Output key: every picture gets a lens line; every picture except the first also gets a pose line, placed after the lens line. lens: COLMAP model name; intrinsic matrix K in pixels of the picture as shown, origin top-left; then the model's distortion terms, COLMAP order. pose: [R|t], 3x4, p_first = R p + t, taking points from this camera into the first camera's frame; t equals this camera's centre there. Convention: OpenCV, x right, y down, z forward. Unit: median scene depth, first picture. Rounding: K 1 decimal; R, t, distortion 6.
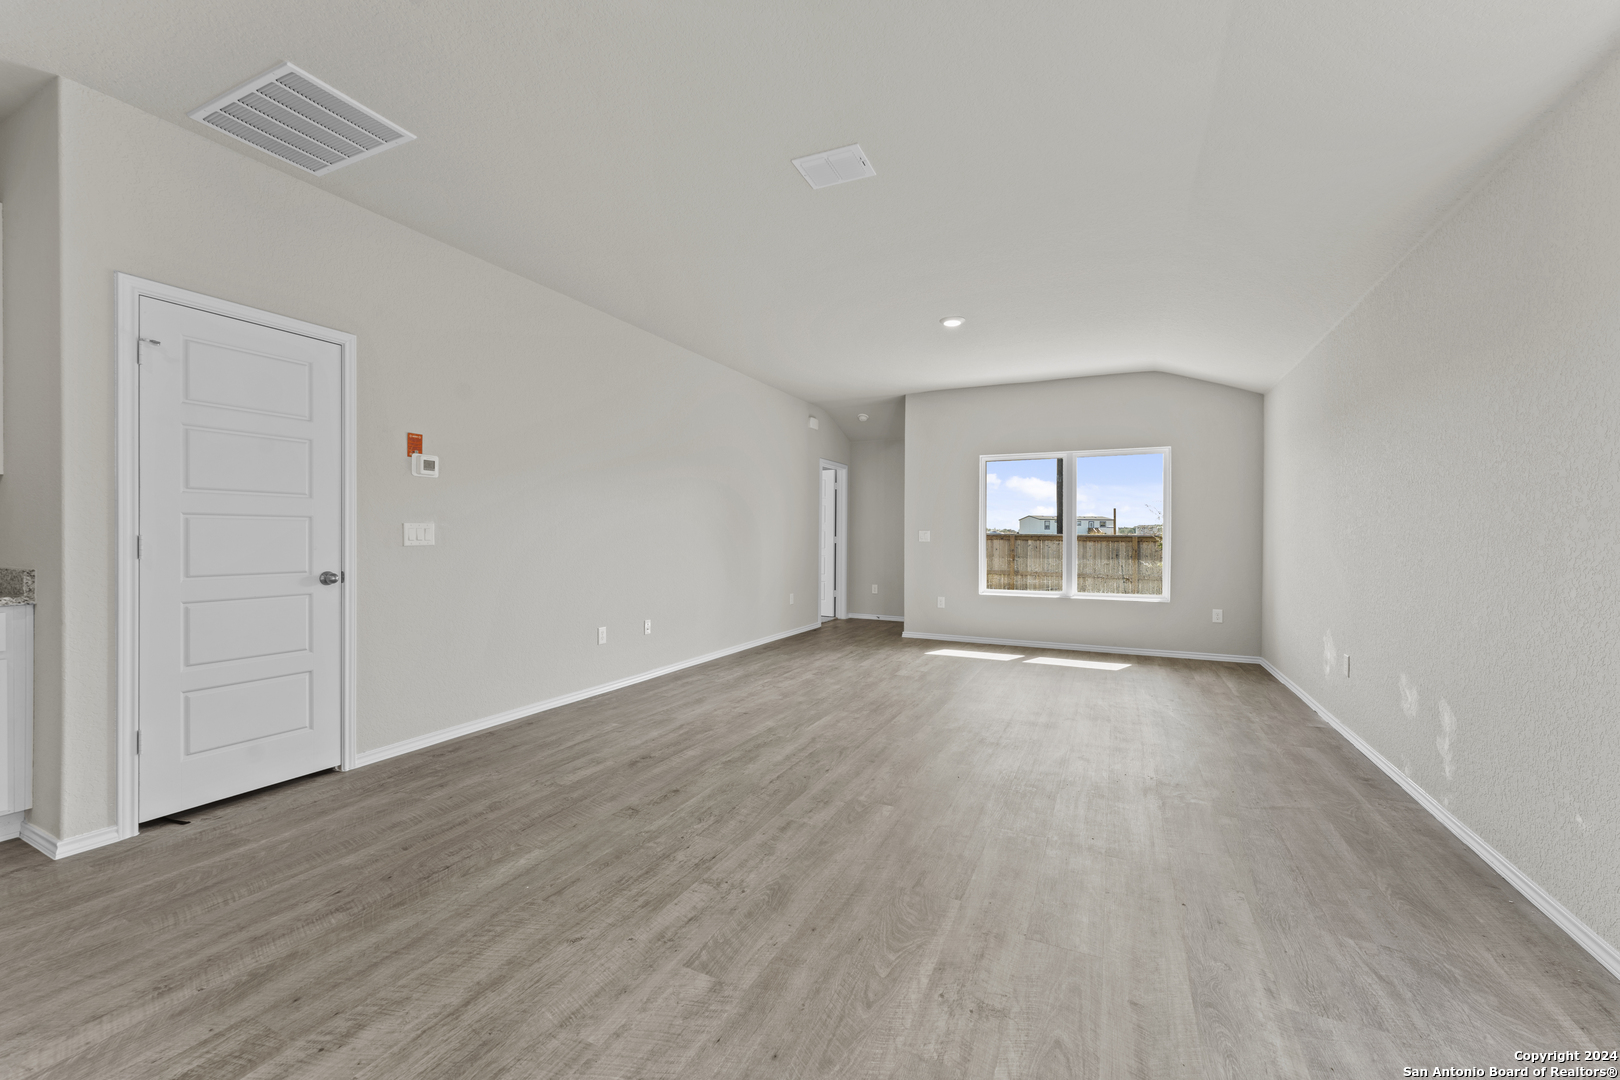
lens RADIAL K [[645.7, 0, 810.4], [0, 645.7, 537.4], [0, 0, 1]] dist [-0.001957, -0.000165]
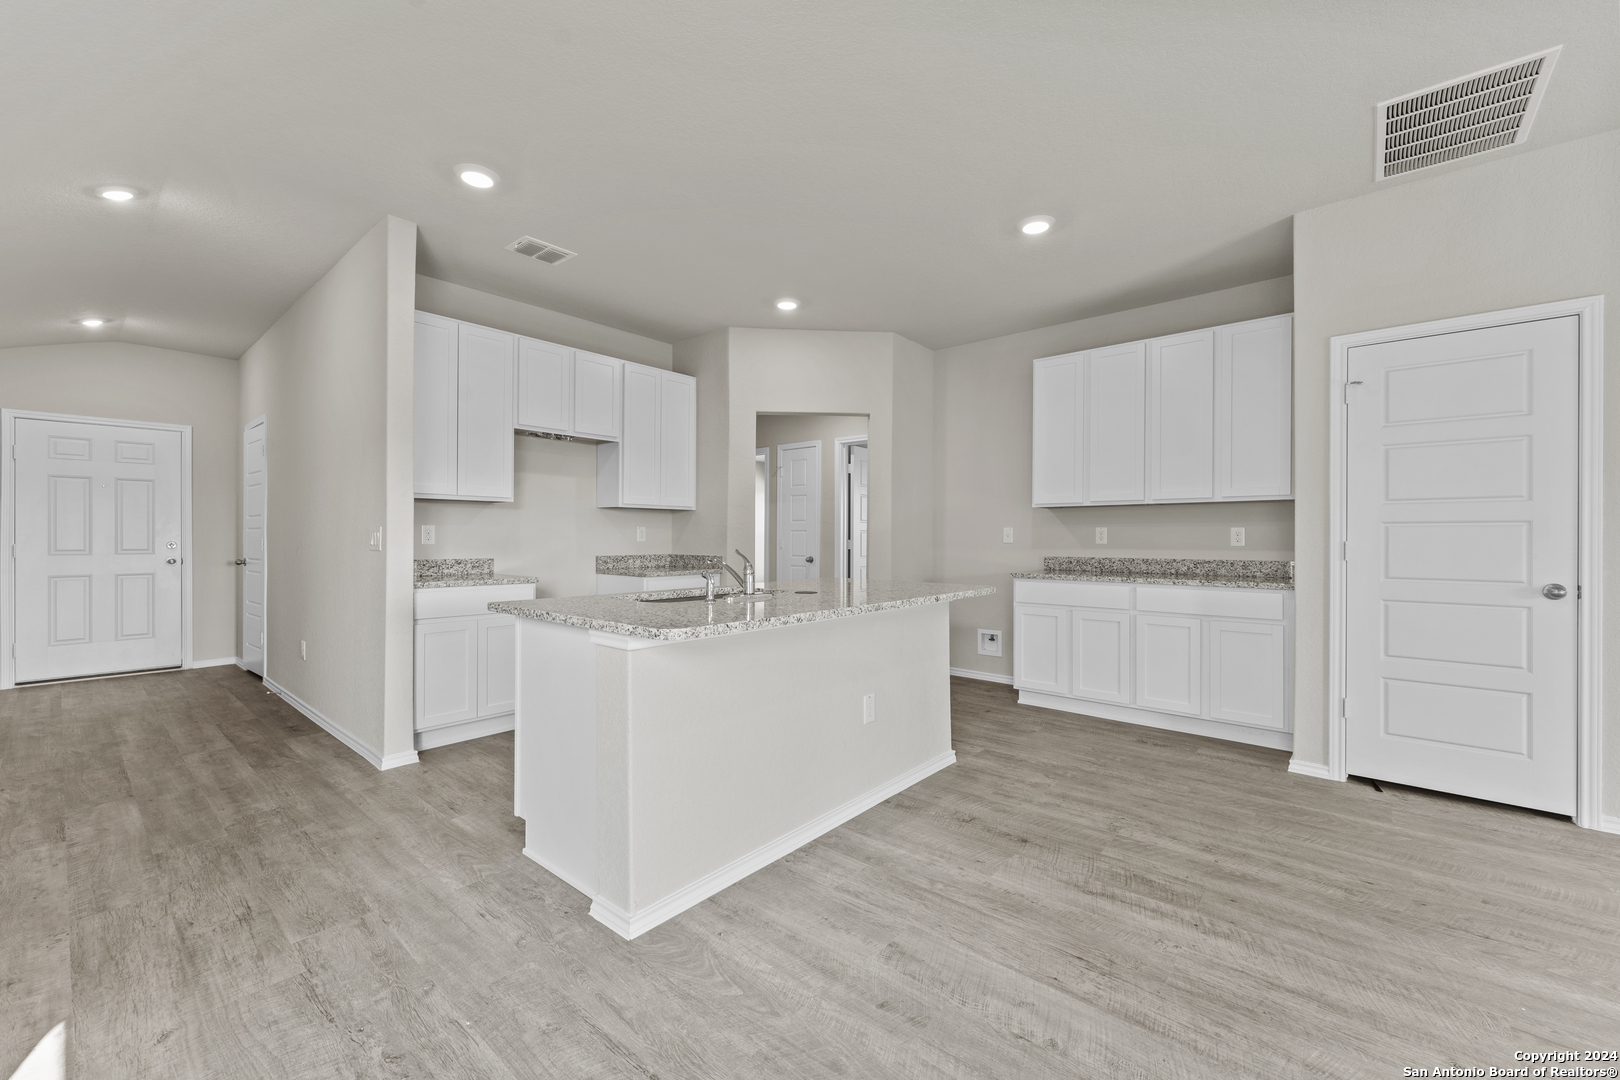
lens RADIAL K [[645.7, 0, 810.0], [0, 645.7, 539.1], [0, 0, 1]] dist [-0.001957, -0.000165]
pose [[-0.271145, -0.002097, -0.962536, 0.480548], [-0.005513, 0.999985, -0.000626, -0.001382], [0.962523, 0.005137, -0.271152, 0.375338]]
